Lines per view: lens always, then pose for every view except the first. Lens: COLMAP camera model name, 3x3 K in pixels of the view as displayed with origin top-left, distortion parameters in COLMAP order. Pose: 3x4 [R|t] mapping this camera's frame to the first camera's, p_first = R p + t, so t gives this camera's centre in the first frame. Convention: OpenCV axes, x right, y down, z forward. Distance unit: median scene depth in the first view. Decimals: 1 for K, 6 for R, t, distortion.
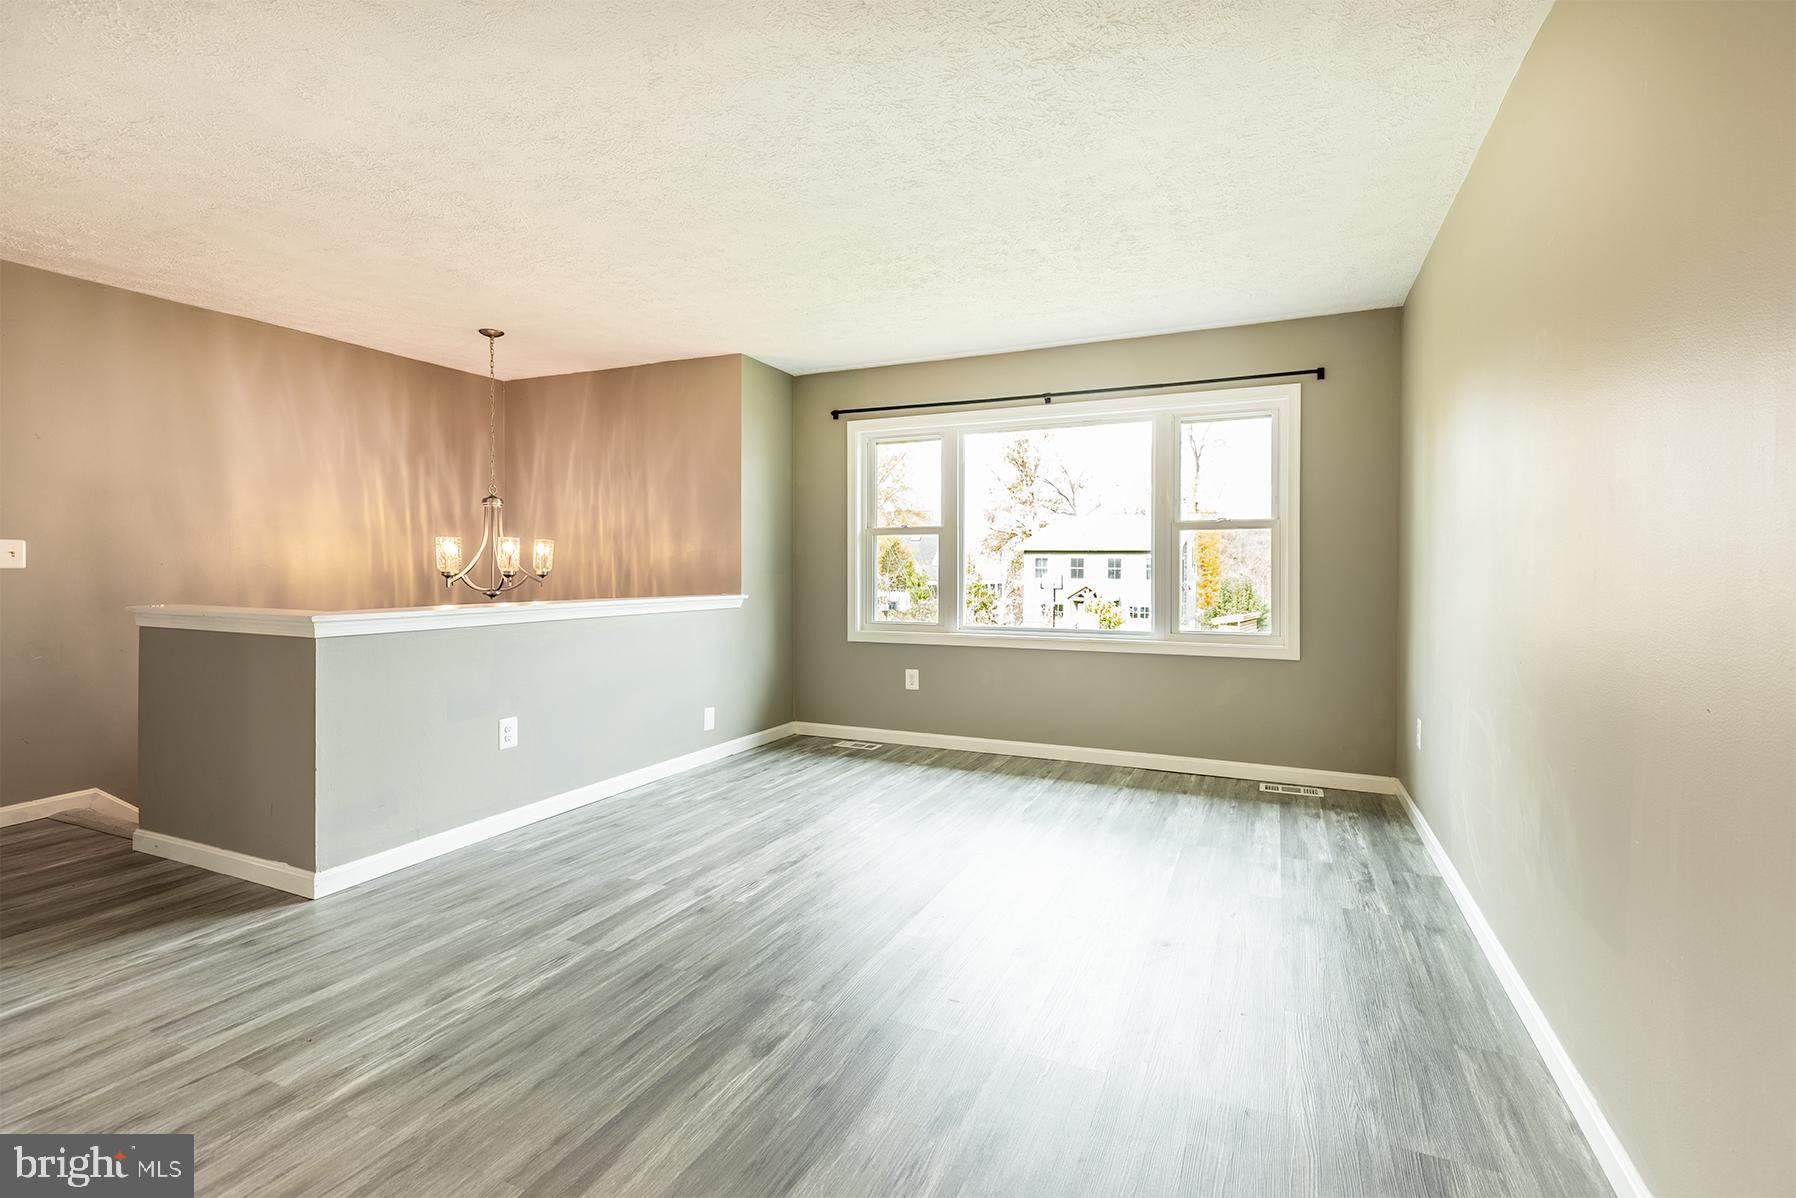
lens RADIAL K [[803.2, 0, 933.7], [0, 803.2, 567.3], [0, 0, 1]] dist [0.000640, -0.000138]
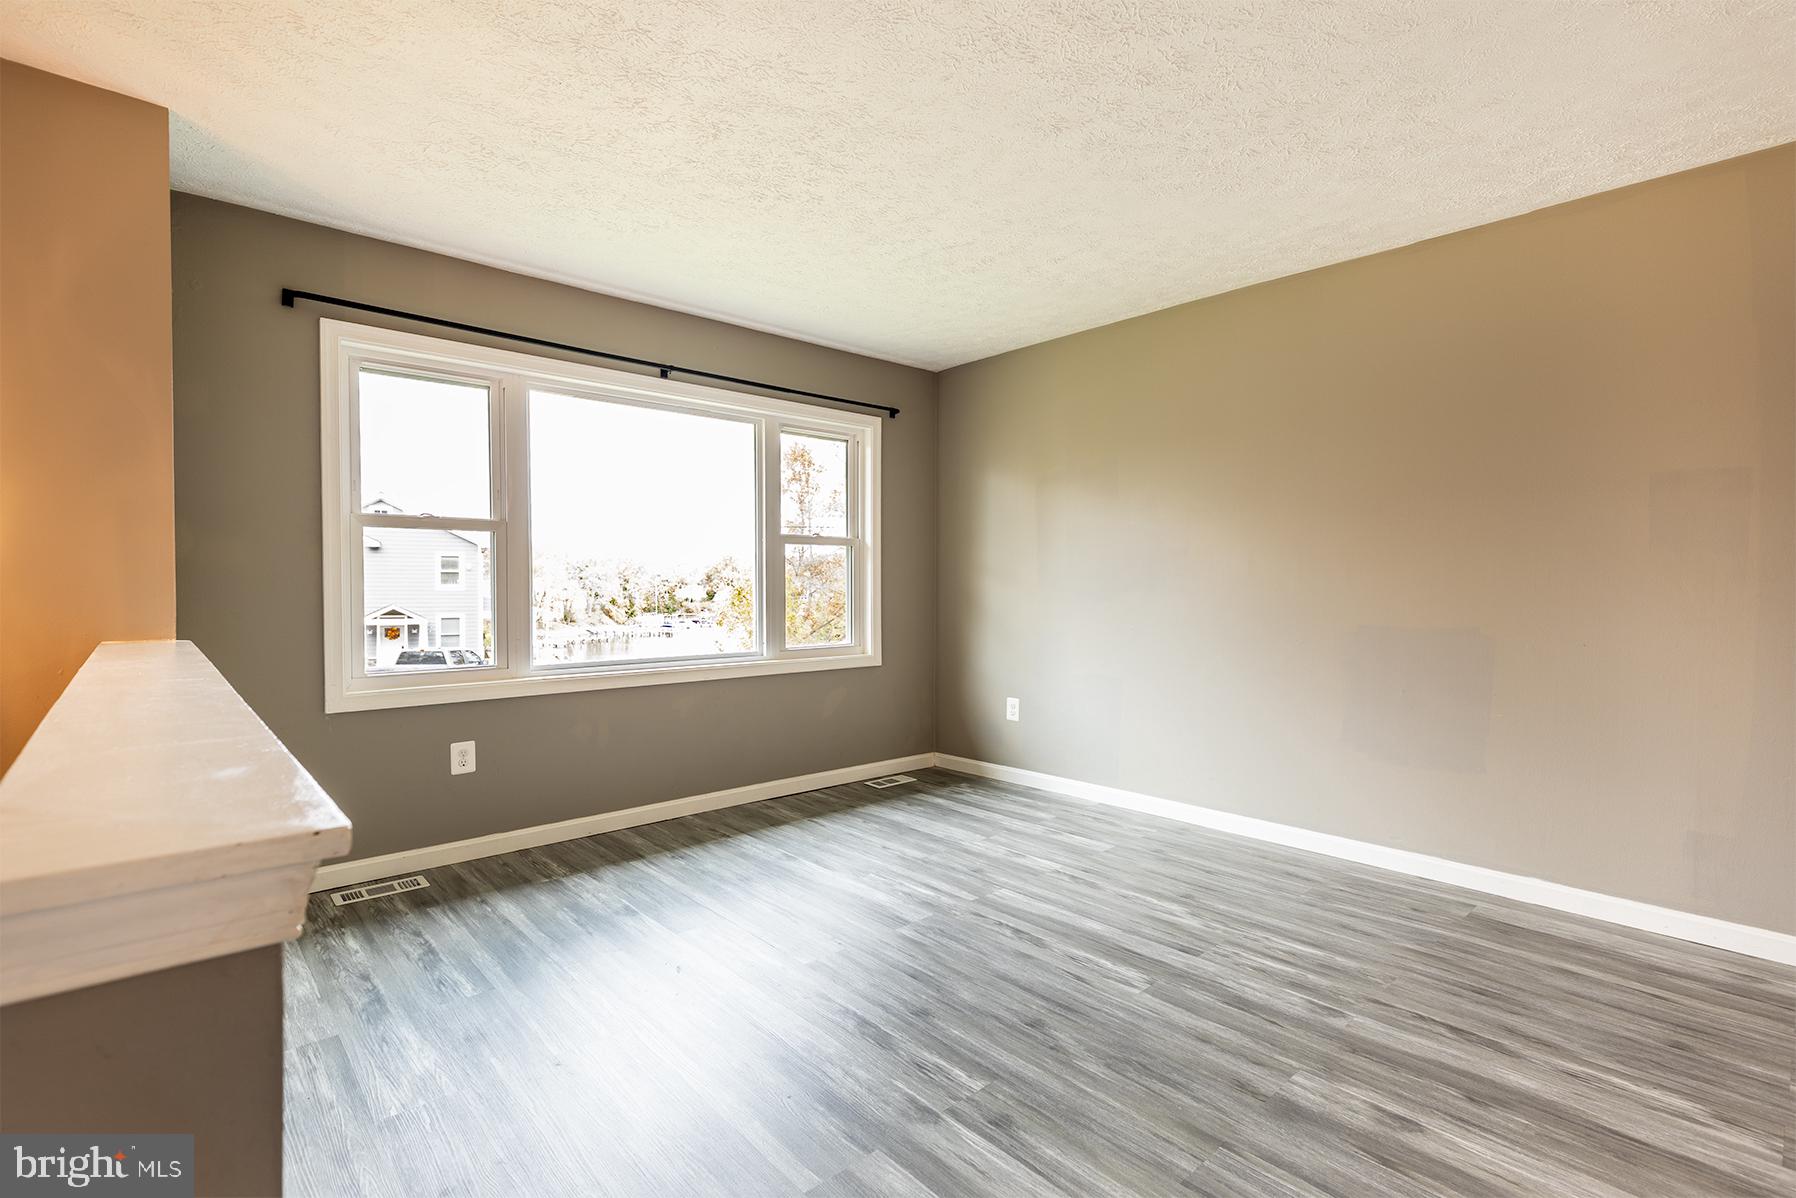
lens RADIAL K [[818.7, 0, 895.8], [0, 818.7, 588.0], [0, 0, 1]] dist [0.001713, -0.000352]
pose [[0.427627, -0.002891, 0.903951, -0.731376], [-0.000919, 0.999993, 0.003633, 0.004356], [-0.903955, -0.002384, 0.427621, 0.648121]]
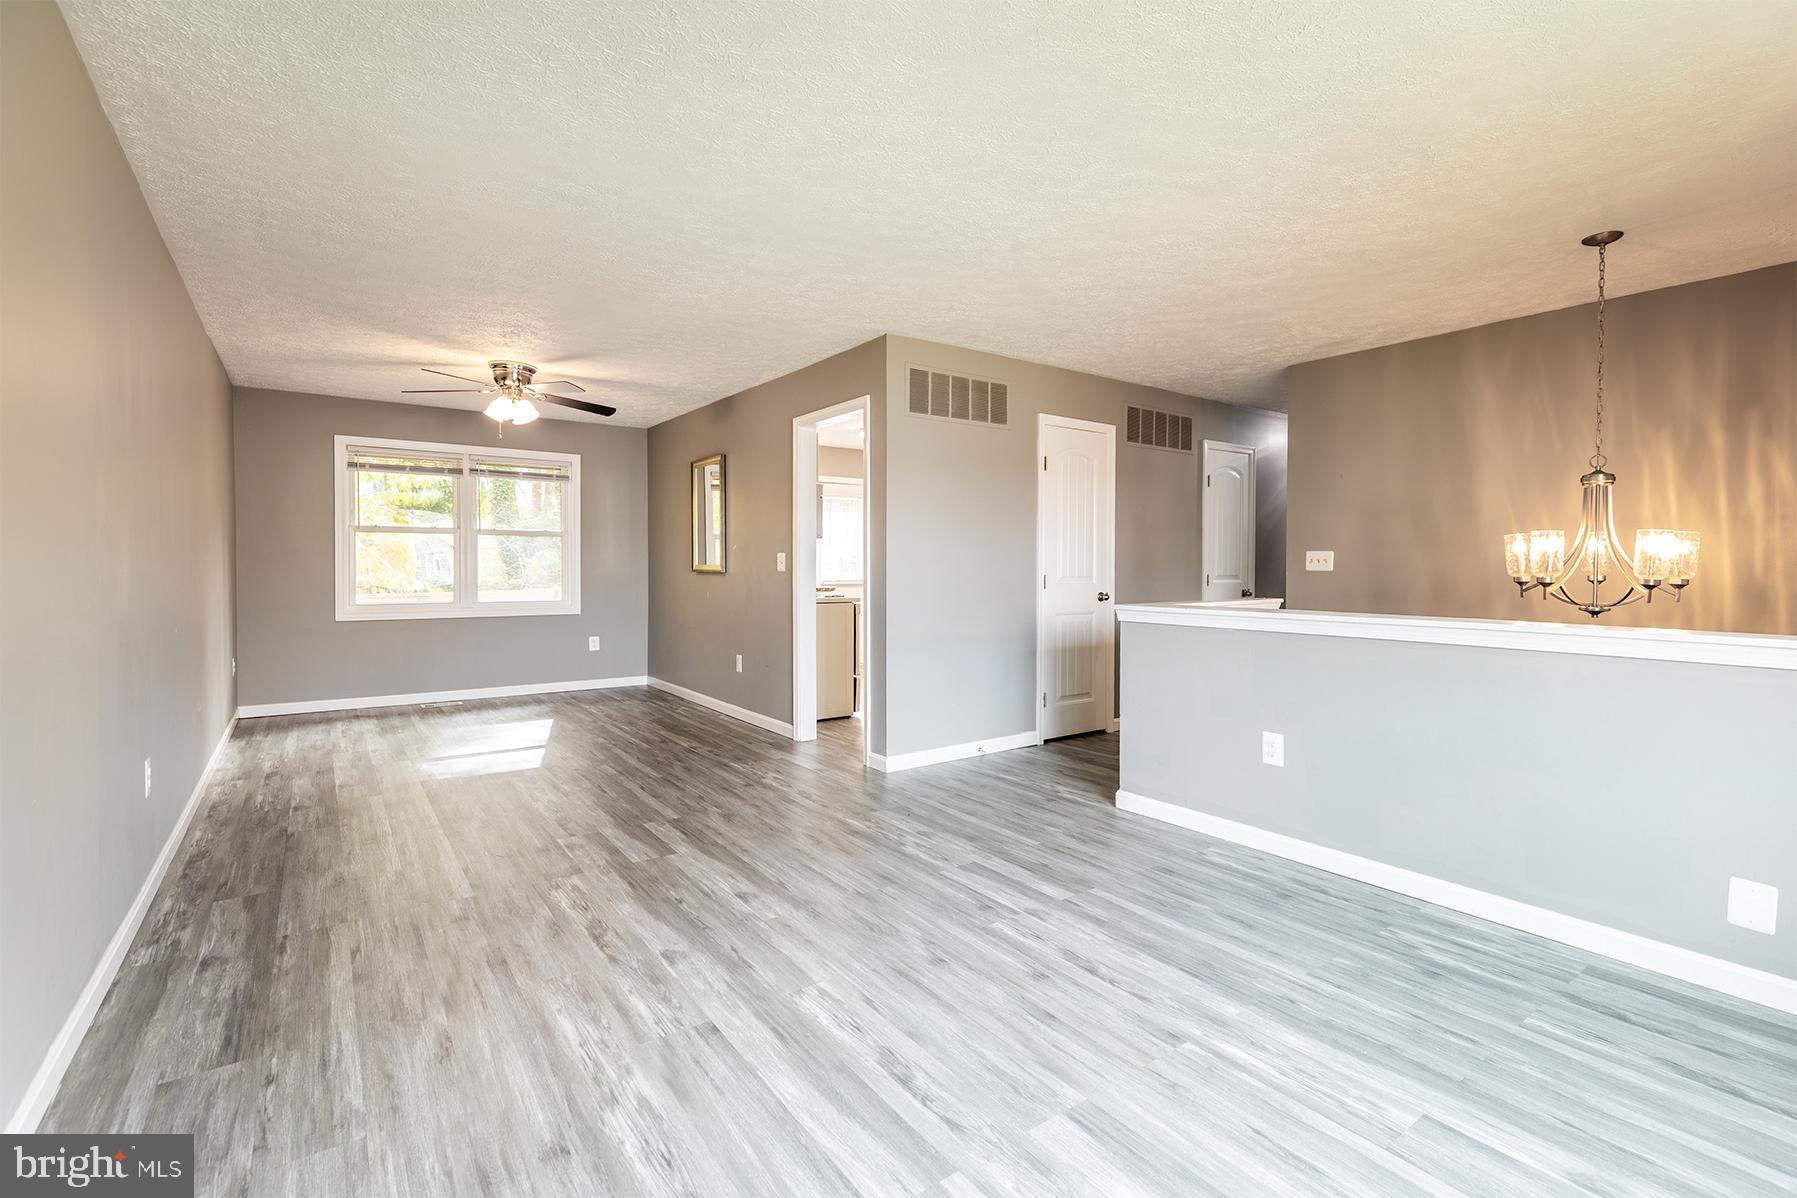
lens RADIAL K [[819.1, 0, 896.3], [0, 819.1, 588.0], [0, 0, 1]] dist [0.001713, -0.000352]
pose [[-0.526714, 0.021116, -0.849780, 0.526140], [-0.004326, 0.999612, 0.027521, -0.005522], [0.850031, 0.018171, -0.526419, 1.169698]]
